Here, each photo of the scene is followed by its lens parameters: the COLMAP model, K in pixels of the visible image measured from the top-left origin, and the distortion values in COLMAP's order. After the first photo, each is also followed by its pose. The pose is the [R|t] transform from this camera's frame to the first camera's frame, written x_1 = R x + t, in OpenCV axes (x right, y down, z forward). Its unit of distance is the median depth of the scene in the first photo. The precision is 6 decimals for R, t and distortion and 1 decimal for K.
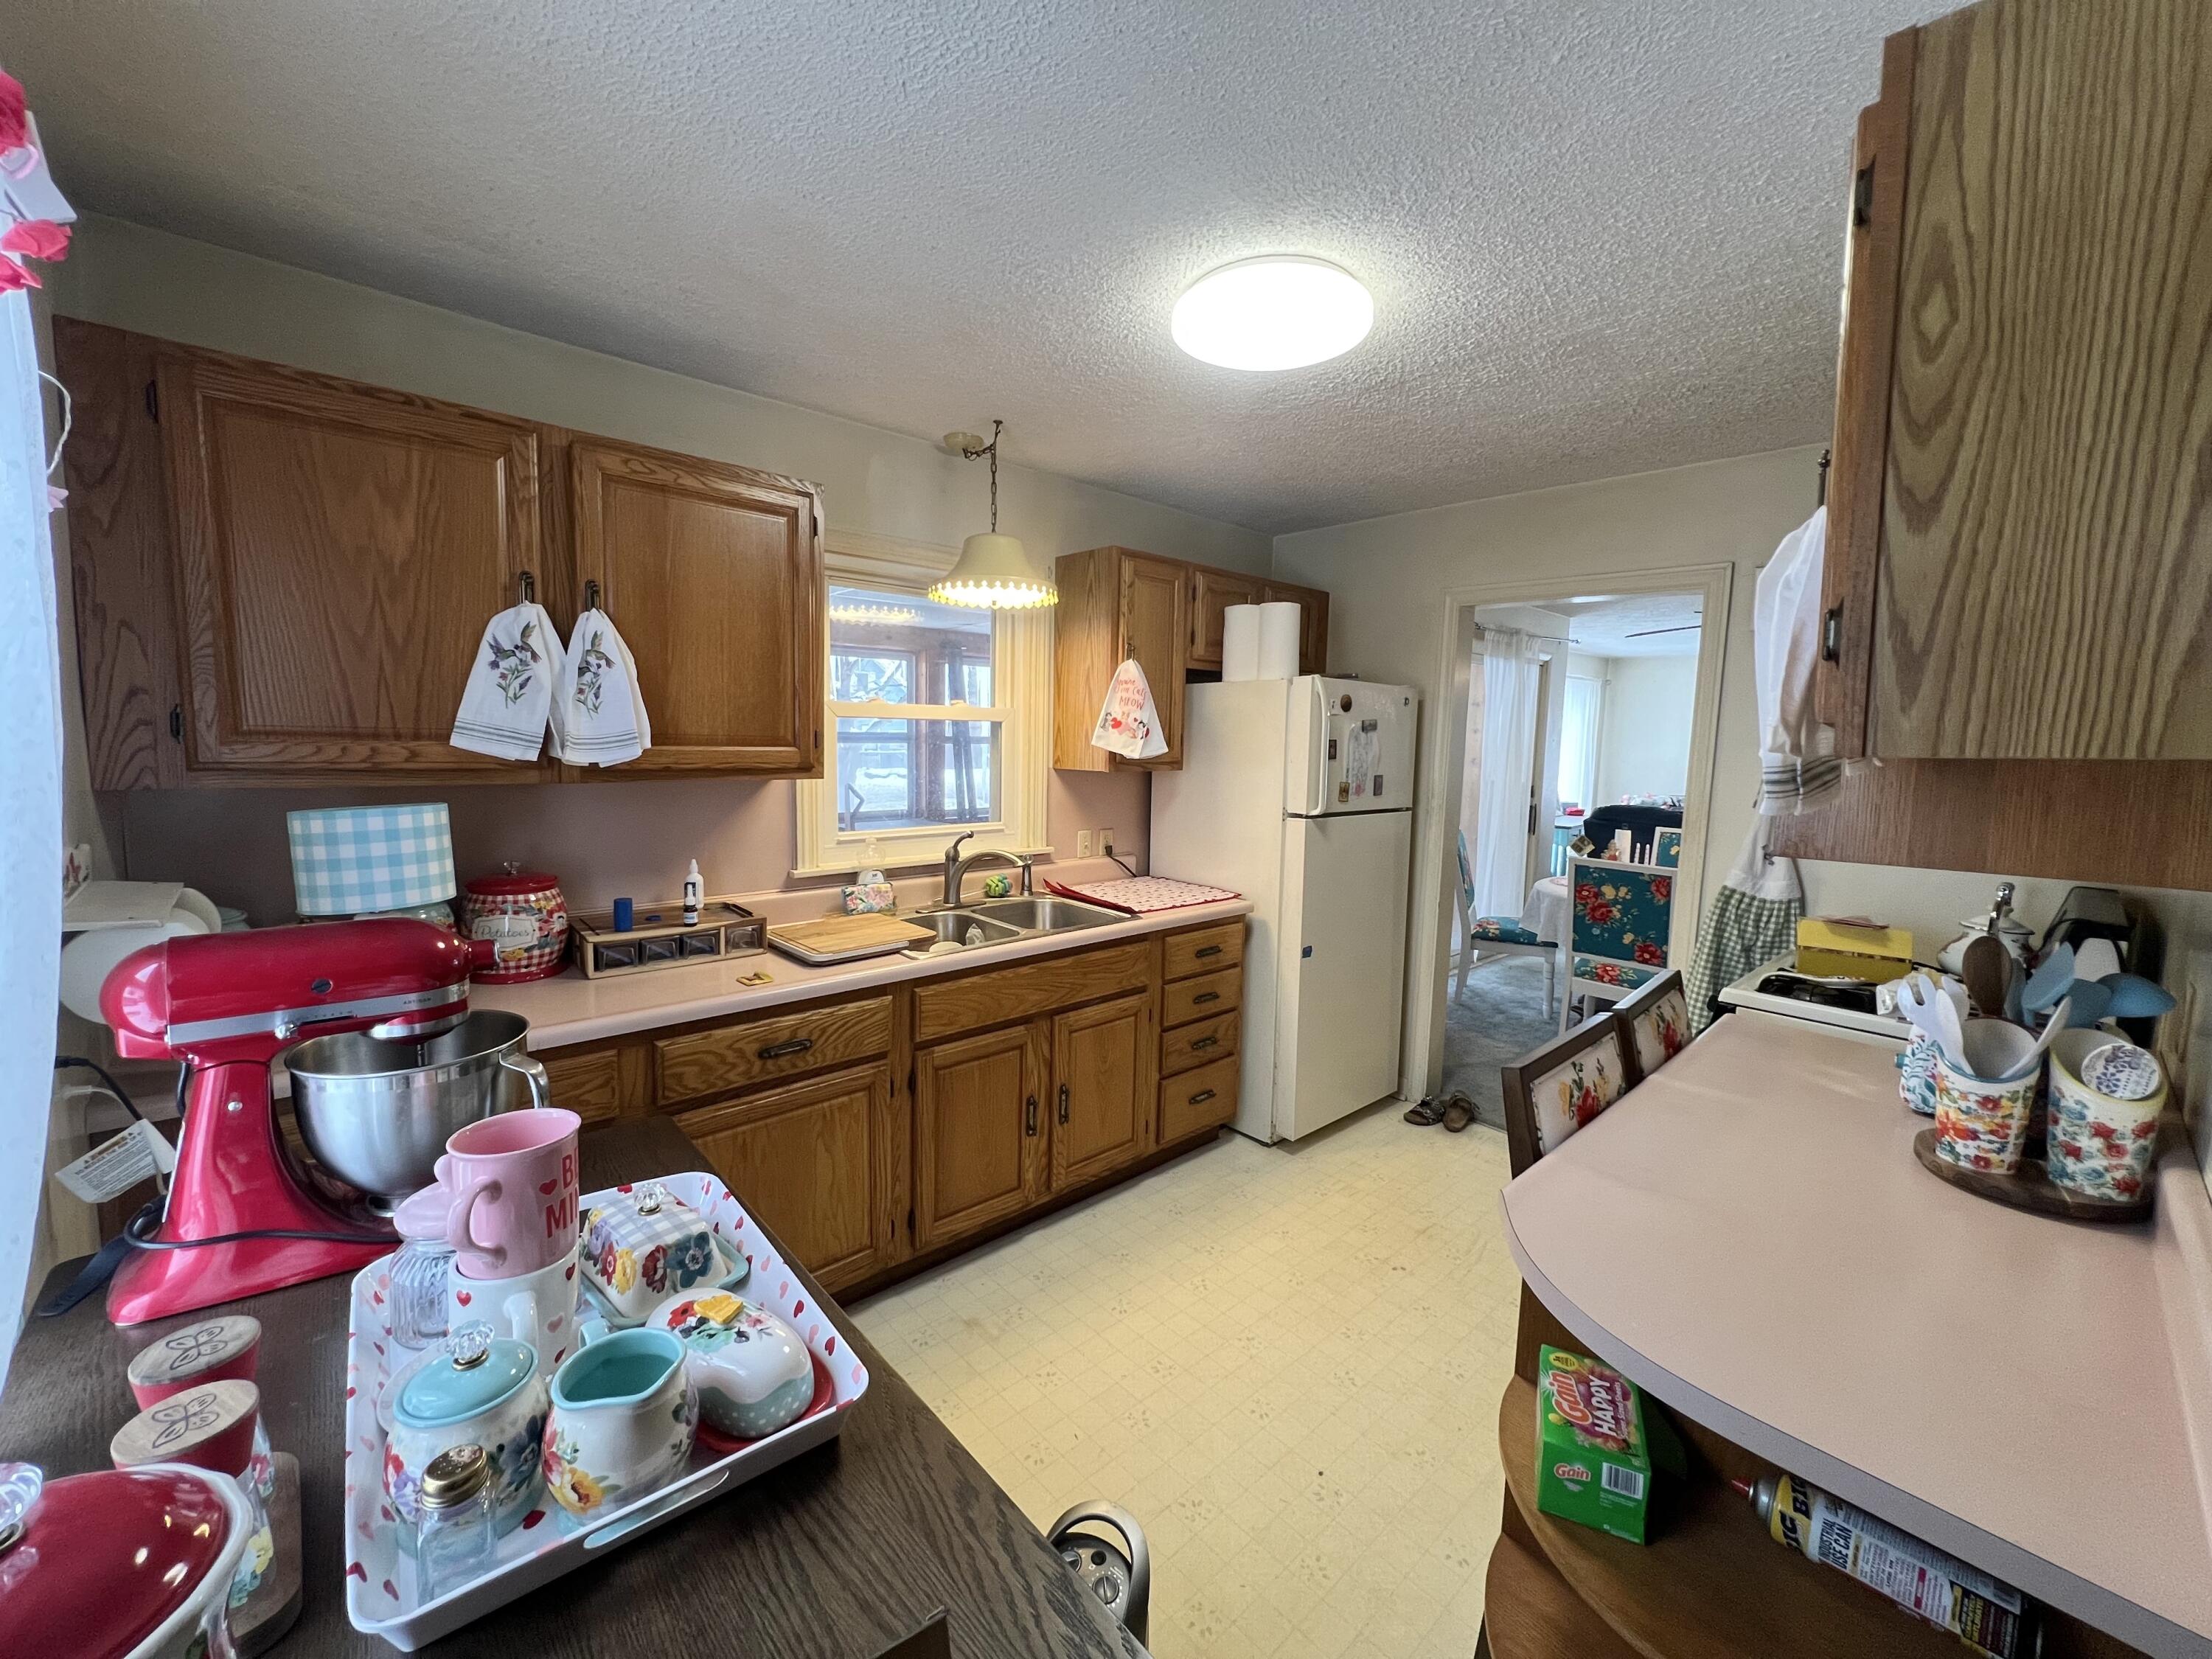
lens RADIAL K [[882.6, 0, 1110.3], [0, 882.6, 827.9], [0, 0, 1]] dist [-0.000256, 0.000084]
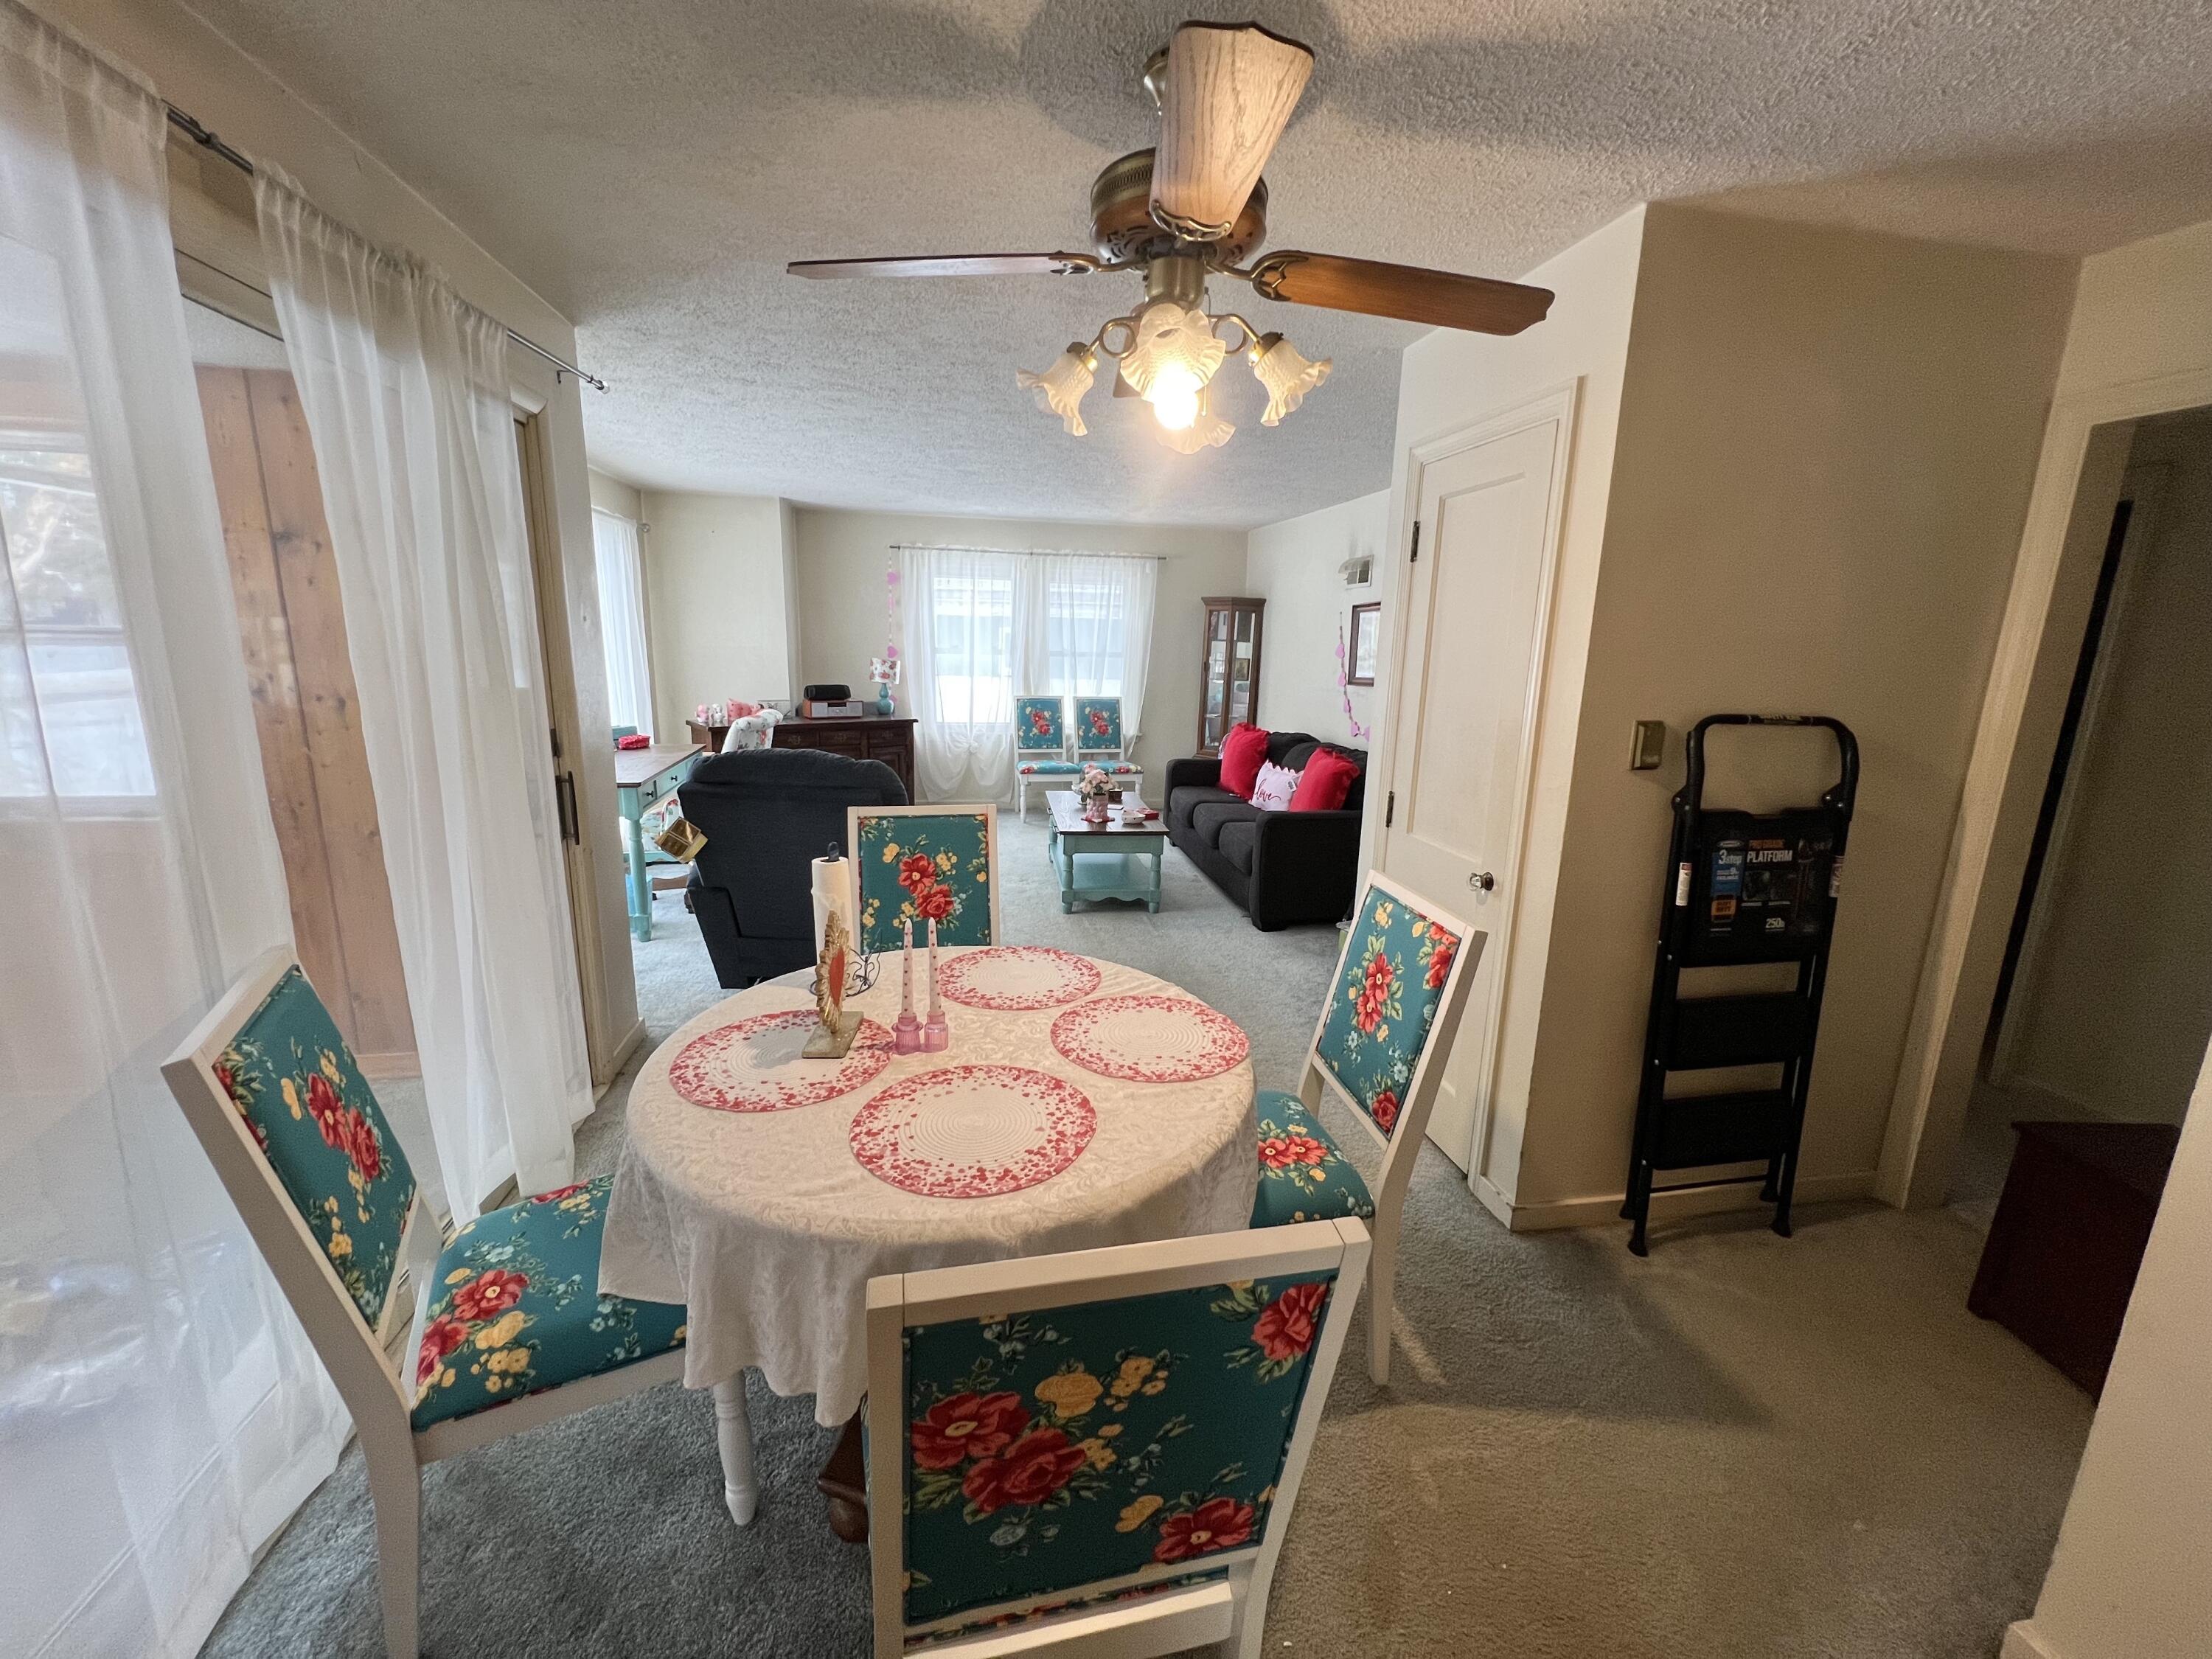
lens RADIAL K [[882.6, 0, 1116.1], [0, 882.6, 823.5], [0, 0, 1]] dist [-0.000256, 0.000084]
pose [[0.530625, -0.184807, 0.827214, 0.379264], [0.078518, 0.982462, 0.169124, -0.076807], [-0.843962, -0.024791, 0.535830, 0.784424]]
